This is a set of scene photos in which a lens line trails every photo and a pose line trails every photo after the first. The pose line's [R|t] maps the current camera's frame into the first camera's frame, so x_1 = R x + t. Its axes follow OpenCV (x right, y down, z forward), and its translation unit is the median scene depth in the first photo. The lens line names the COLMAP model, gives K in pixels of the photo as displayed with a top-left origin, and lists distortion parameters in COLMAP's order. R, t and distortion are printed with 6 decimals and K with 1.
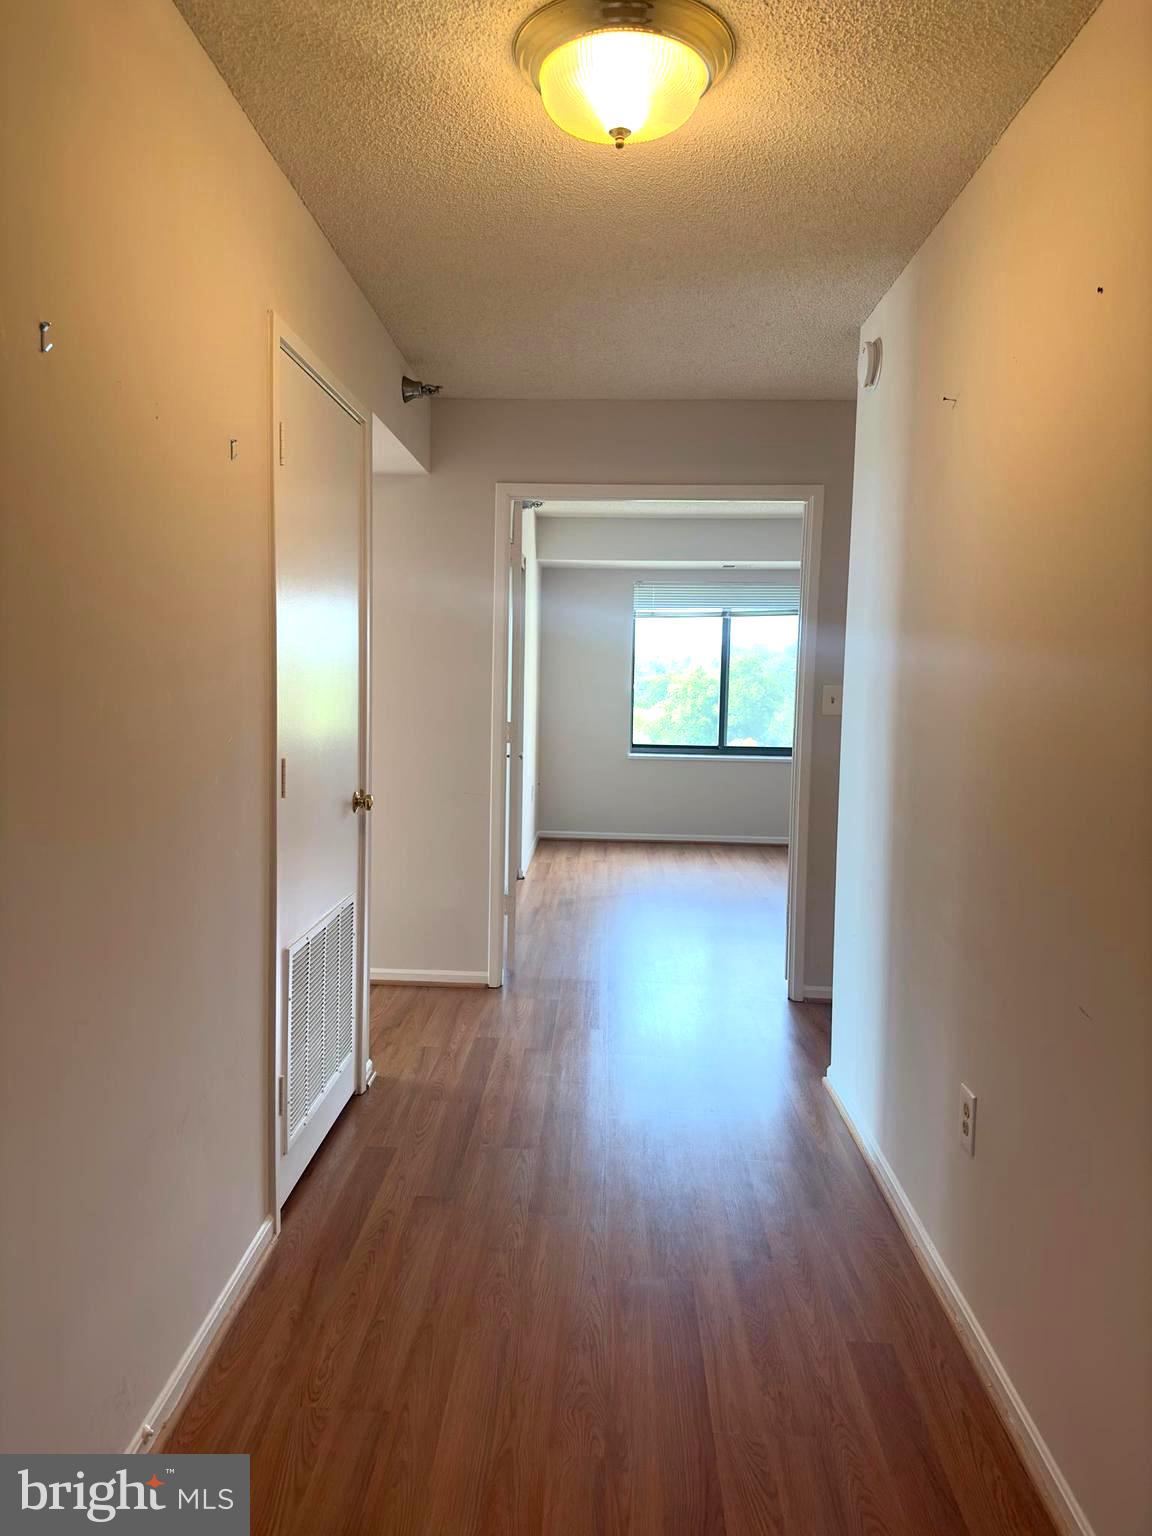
lens RADIAL K [[1072.5, 0, 567.9], [0, 1072.5, 775.9], [0, 0, 1]] dist [0.167845, -0.312157]
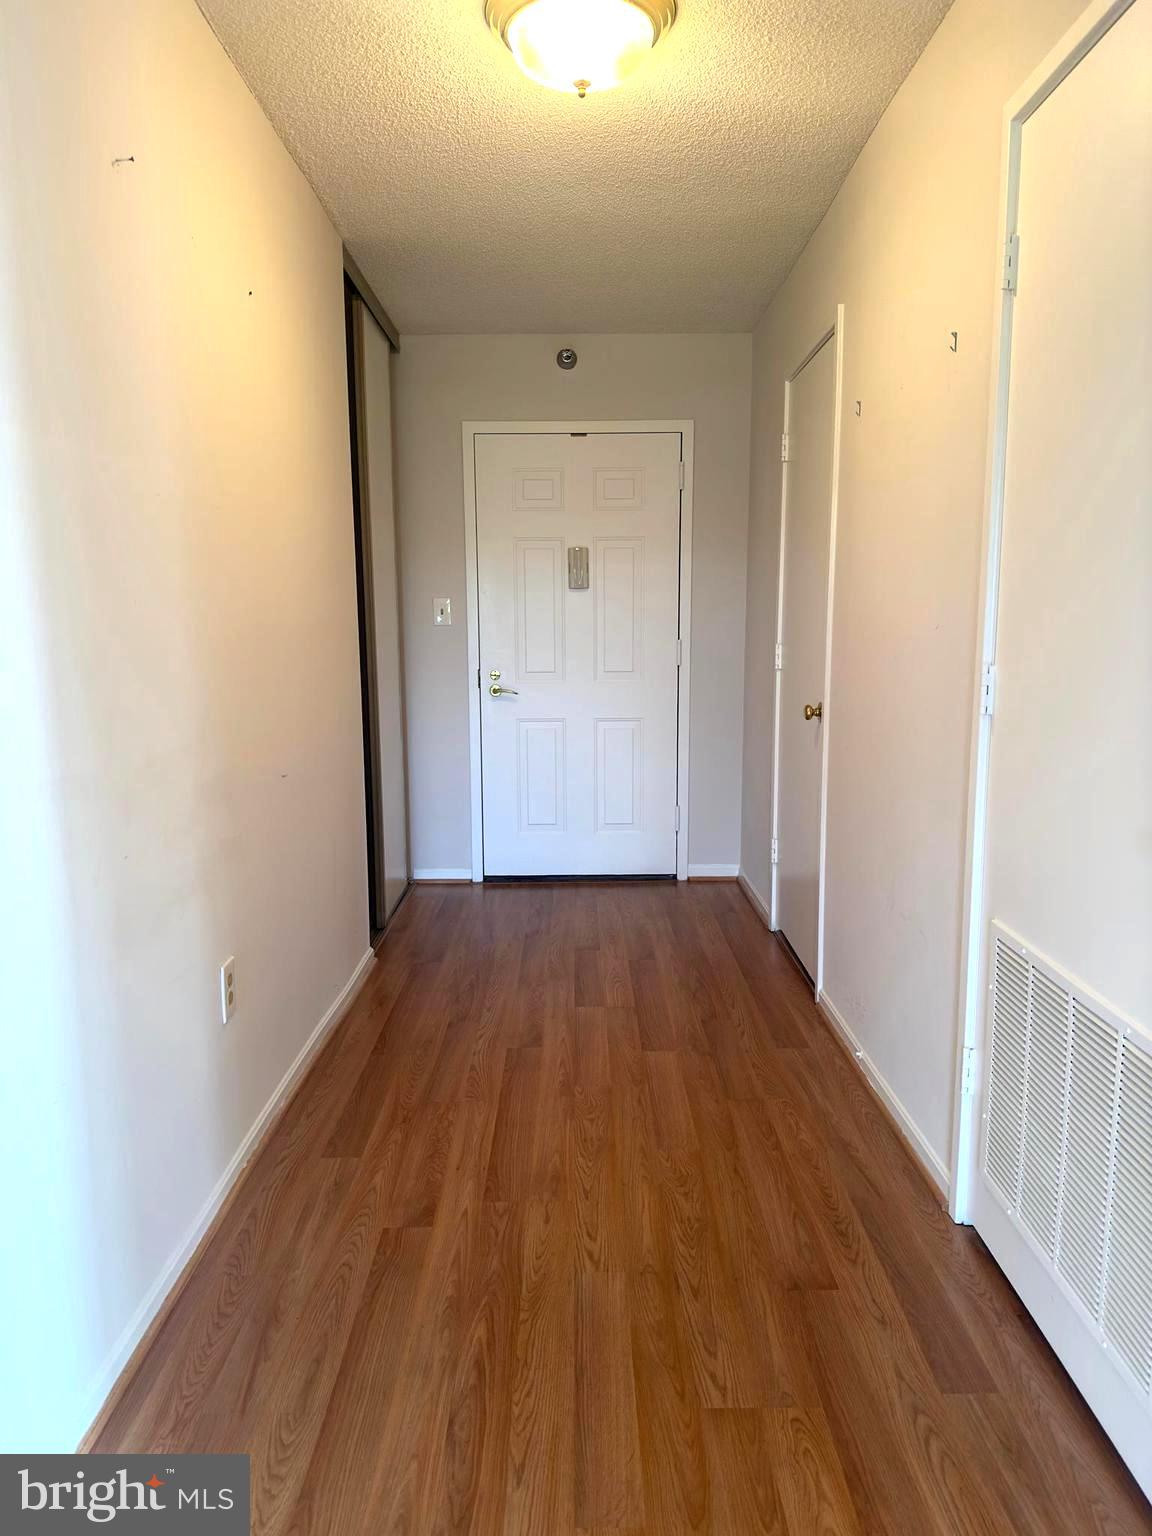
lens RADIAL K [[1072.5, 0, 567.9], [0, 1072.5, 775.9], [0, 0, 1]] dist [0.167845, -0.312157]
pose [[-0.999421, -0.009347, -0.032712, 0.082664], [-0.016978, 0.970256, 0.241486, -0.144085], [0.029482, 0.241901, -0.969853, 2.028275]]
